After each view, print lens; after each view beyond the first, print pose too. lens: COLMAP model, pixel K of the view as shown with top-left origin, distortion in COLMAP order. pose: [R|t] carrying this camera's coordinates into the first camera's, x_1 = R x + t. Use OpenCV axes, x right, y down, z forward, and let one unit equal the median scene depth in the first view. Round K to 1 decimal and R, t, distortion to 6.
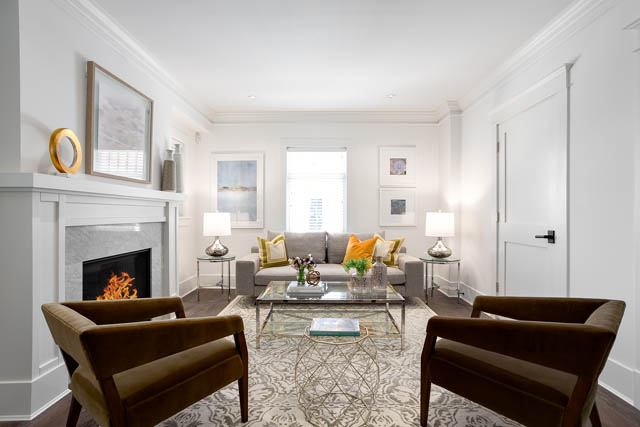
lens RADIAL K [[306.1, 0, 320.0], [0, 306.1, 213.5], [0, 0, 1]] dist [0.001268, 0.000354]
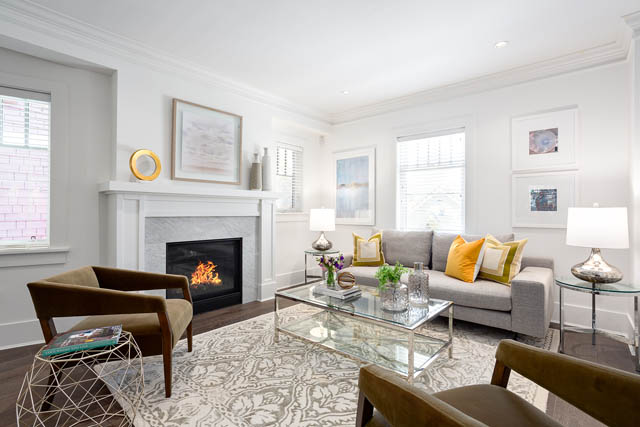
lens RADIAL K [[305.4, 0, 333.3], [0, 305.4, 206.3], [0, 0, 1]] dist [0.000845, 0.000588]
pose [[0.785304, -0.006907, -0.619072, 0.369576], [-0.004170, 0.999856, -0.016446, 0.006300], [0.619097, 0.015497, 0.785162, 0.206686]]
